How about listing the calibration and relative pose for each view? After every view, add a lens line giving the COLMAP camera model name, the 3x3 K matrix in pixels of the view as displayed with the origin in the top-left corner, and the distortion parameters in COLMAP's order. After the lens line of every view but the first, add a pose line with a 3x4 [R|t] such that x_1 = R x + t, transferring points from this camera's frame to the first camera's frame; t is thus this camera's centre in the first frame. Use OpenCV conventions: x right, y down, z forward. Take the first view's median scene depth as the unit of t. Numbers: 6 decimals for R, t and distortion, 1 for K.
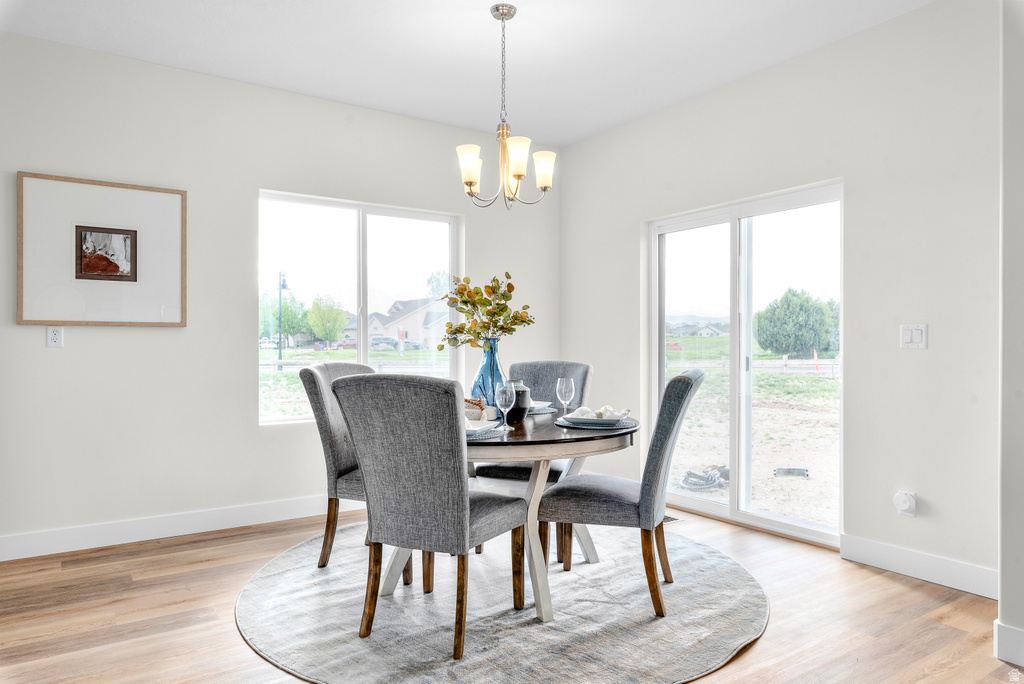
lens RADIAL K [[643.7, 0, 512.0], [0, 643.7, 342.0], [0, 0, 1]] dist [-0.001481, -0.000234]
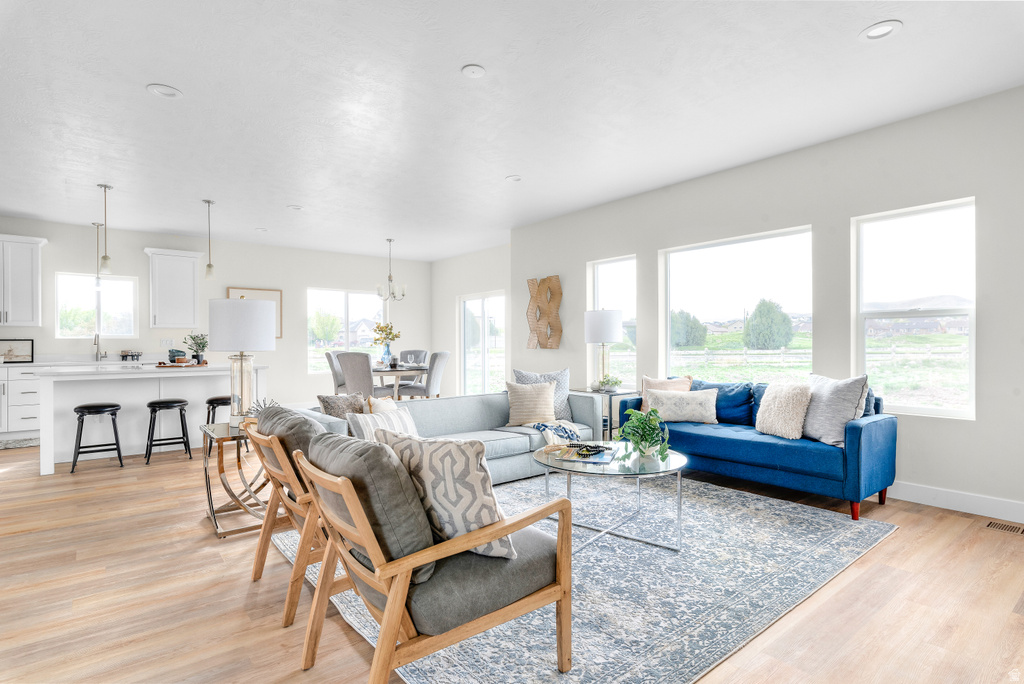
lens RADIAL K [[519.5, 0, 512.0], [0, 519.5, 342.0], [0, 0, 1]] dist [0.000983, -0.000242]
pose [[0.997805, -0.005399, 0.065998, 0.404597], [0.005150, 0.999979, 0.003937, -0.013200], [-0.066018, -0.003588, 0.997812, -1.566844]]
